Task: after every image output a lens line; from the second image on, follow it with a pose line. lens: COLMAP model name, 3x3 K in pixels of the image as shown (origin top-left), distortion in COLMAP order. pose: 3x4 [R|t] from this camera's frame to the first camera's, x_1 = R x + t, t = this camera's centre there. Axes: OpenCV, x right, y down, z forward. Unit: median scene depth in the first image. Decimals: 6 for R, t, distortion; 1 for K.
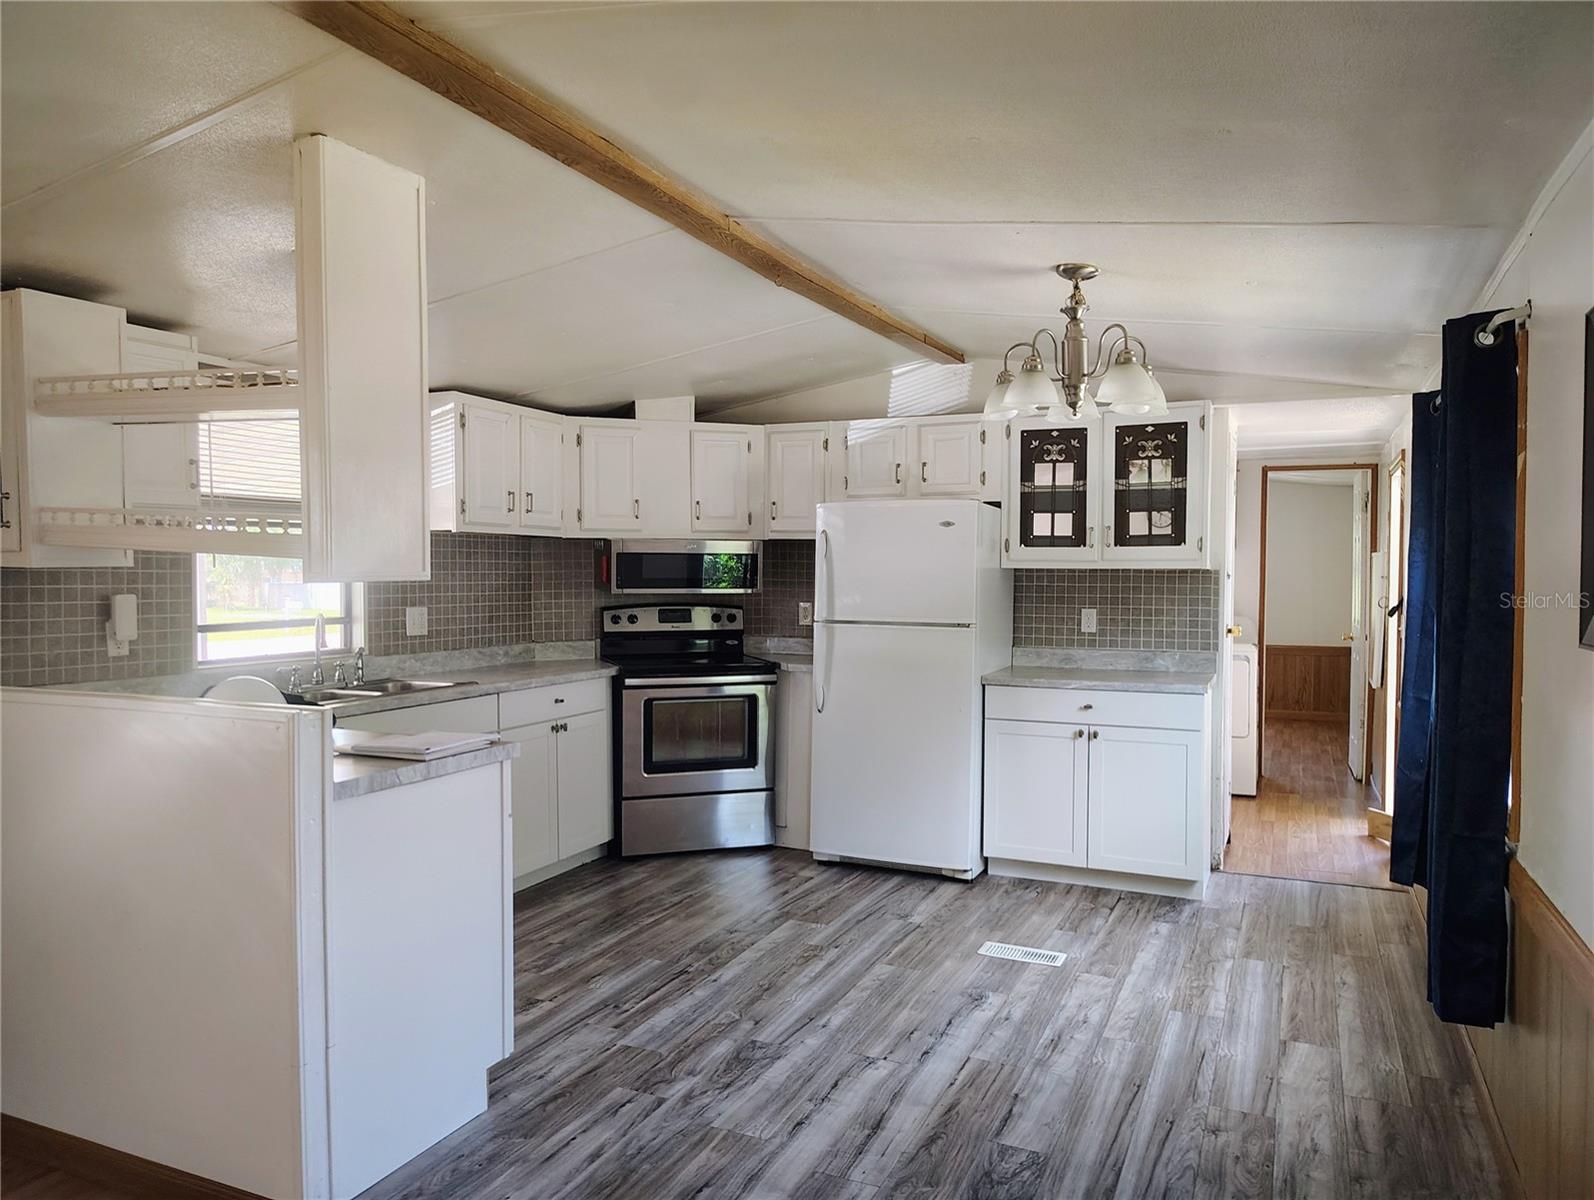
lens RADIAL K [[1098.3, 0, 795.1], [0, 1098.3, 598.9], [0, 0, 1]] dist [0.024071, -0.028224]
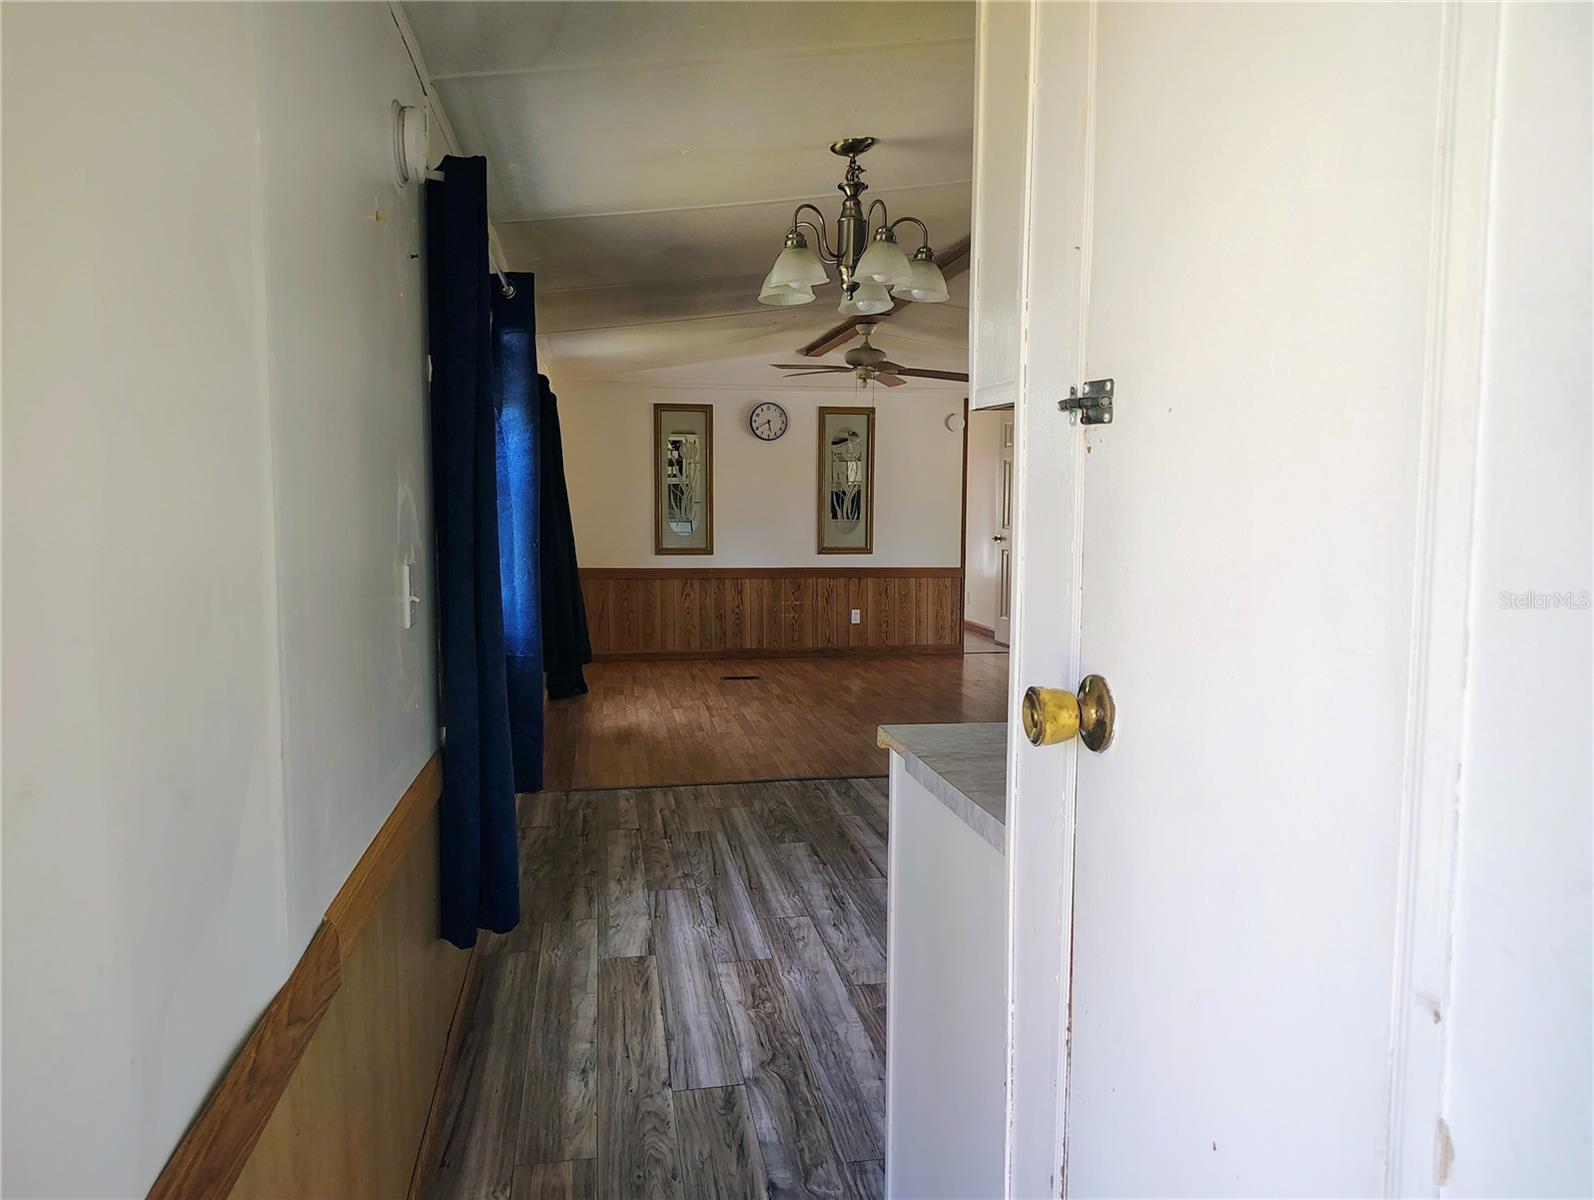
lens RADIAL K [[1098.3, 0, 783.5], [0, 1098.3, 612.0], [0, 0, 1]] dist [0.024071, -0.028224]
pose [[-0.827410, 0.052473, -0.559141, 0.780785], [-0.019408, 0.992359, 0.121849, -0.009657], [0.561263, 0.111671, -0.820070, 1.635647]]
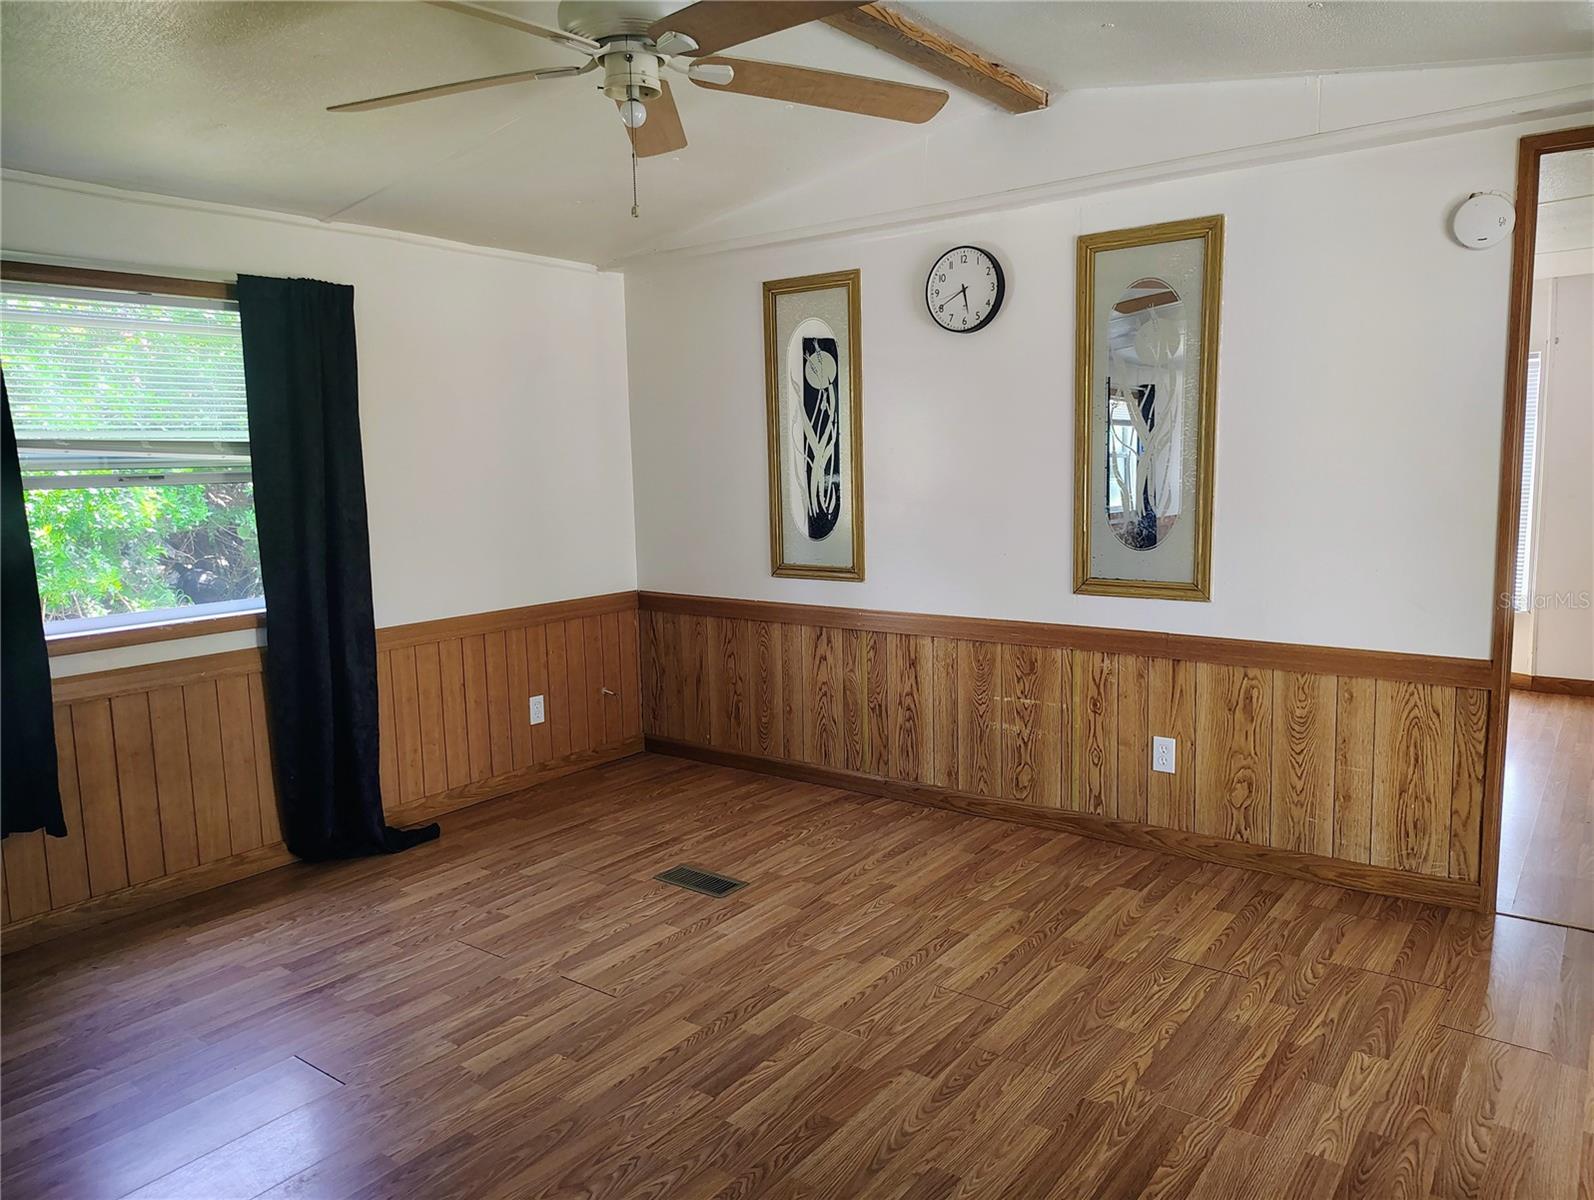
lens RADIAL K [[1098.3, 0, 802.2], [0, 1098.3, 591.4], [0, 0, 1]] dist [0.024071, -0.028224]
pose [[-0.977573, -0.004128, 0.210556, -0.646119], [0.027437, 0.988790, 0.146771, -0.001237], [-0.208801, 0.149256, -0.966501, 0.691297]]
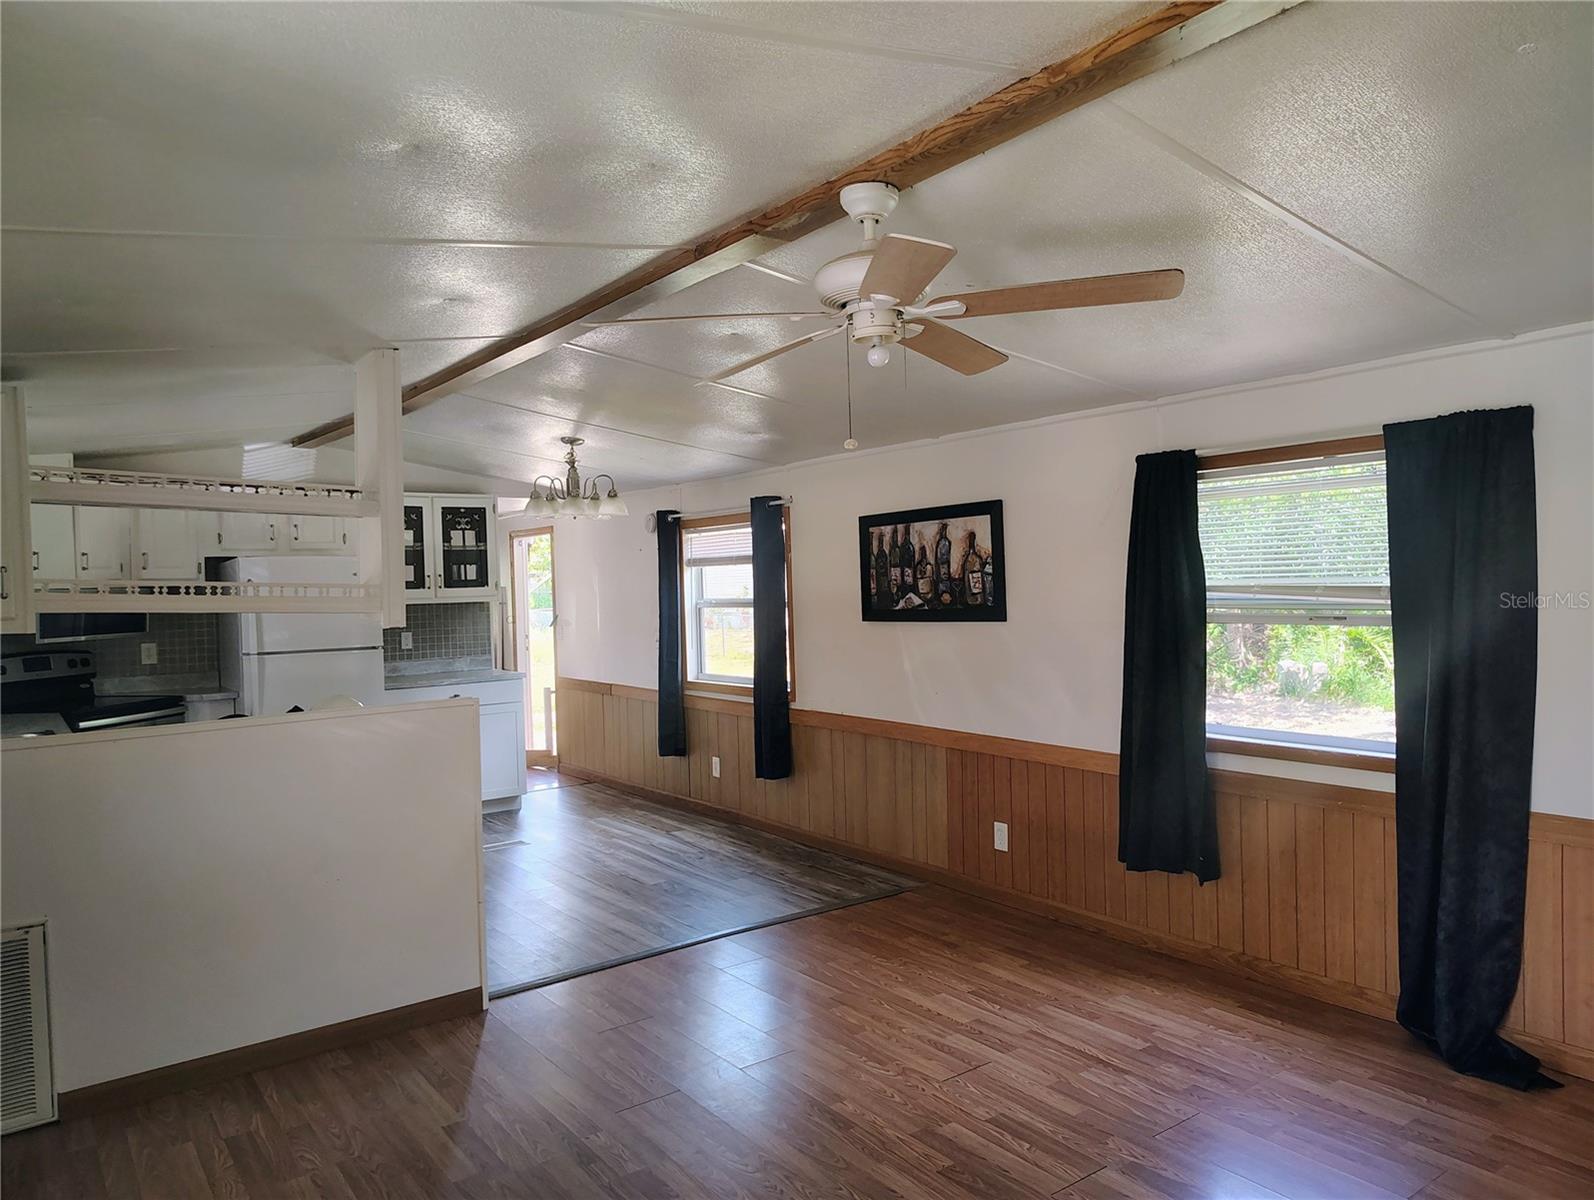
lens RADIAL K [[1098.3, 0, 818.3], [0, 1098.3, 598.5], [0, 0, 1]] dist [0.024071, -0.028224]
pose [[0.476005, -0.030043, 0.878929, -1.067344], [0.050668, 0.998693, 0.006696, -0.025305], [-0.877982, 0.041346, 0.476906, -0.199761]]
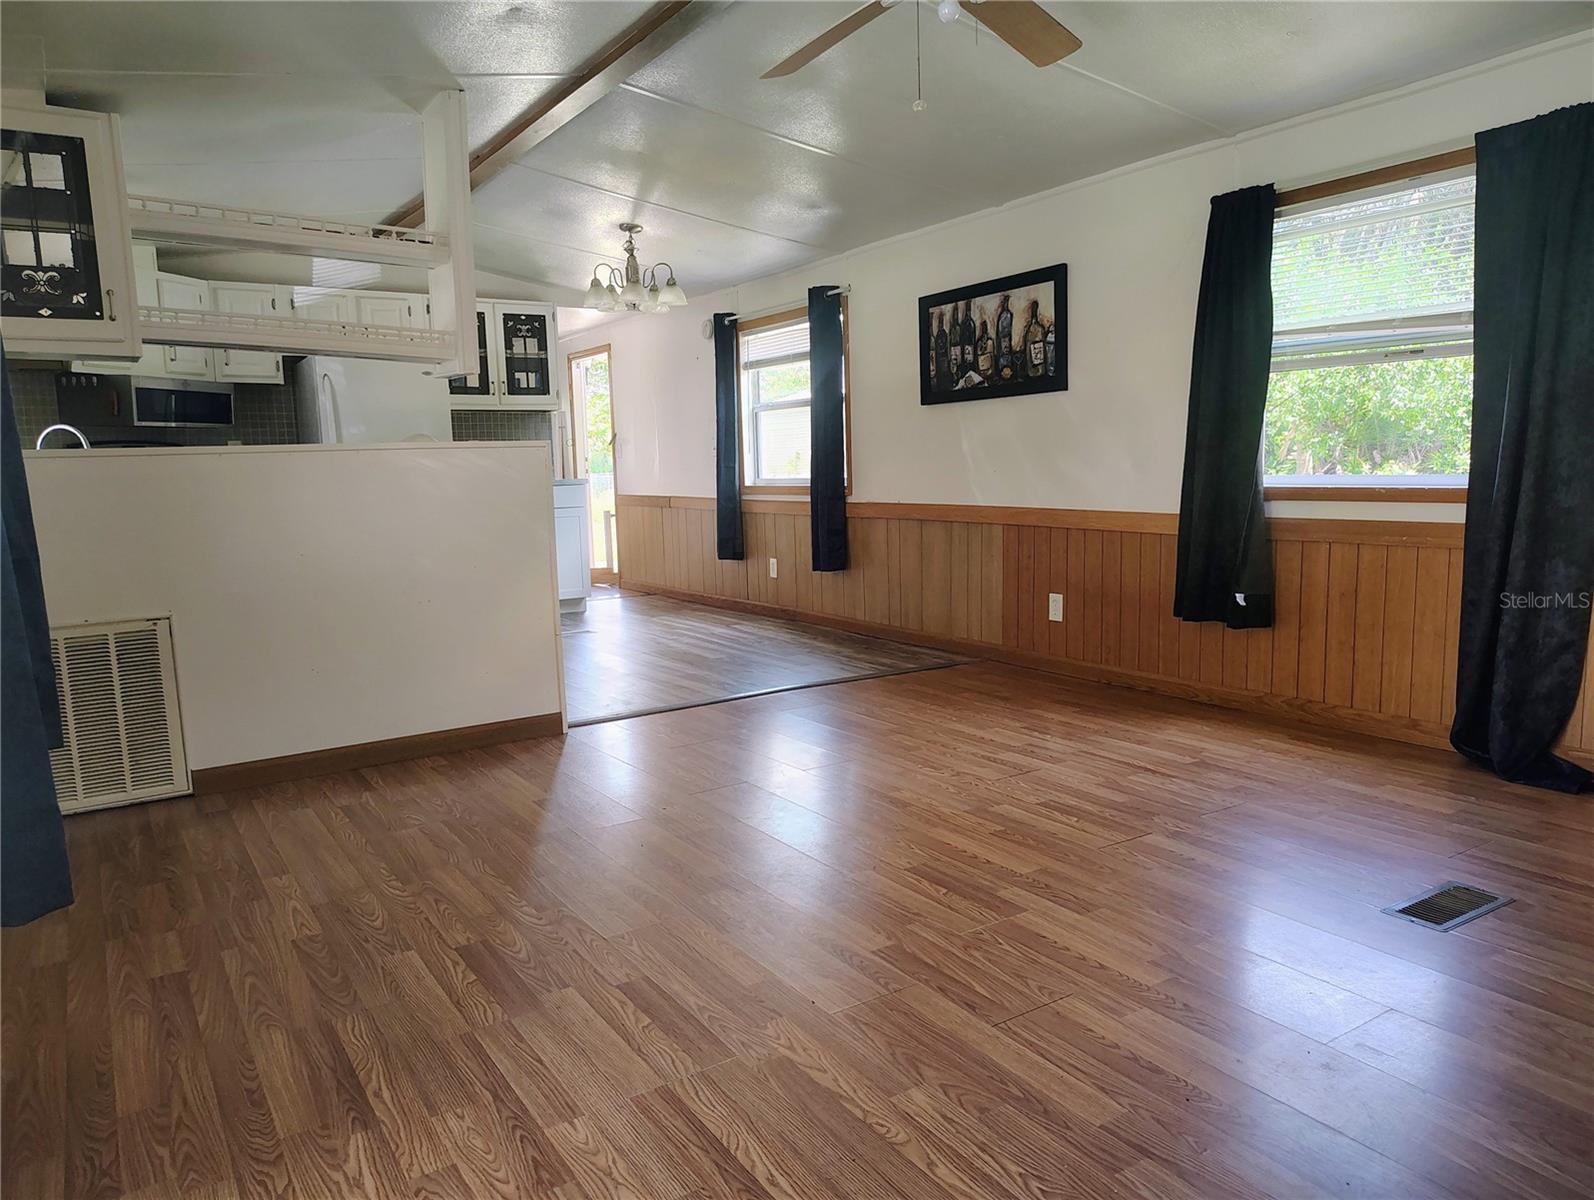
lens RADIAL K [[1098.3, 0, 788.2], [0, 1098.3, 603.3], [0, 0, 1]] dist [0.024071, -0.028224]
pose [[0.539116, -0.126388, 0.832694, -1.104939], [0.050632, 0.991752, 0.117749, 0.107778], [-0.840708, -0.021319, 0.541069, -0.202324]]
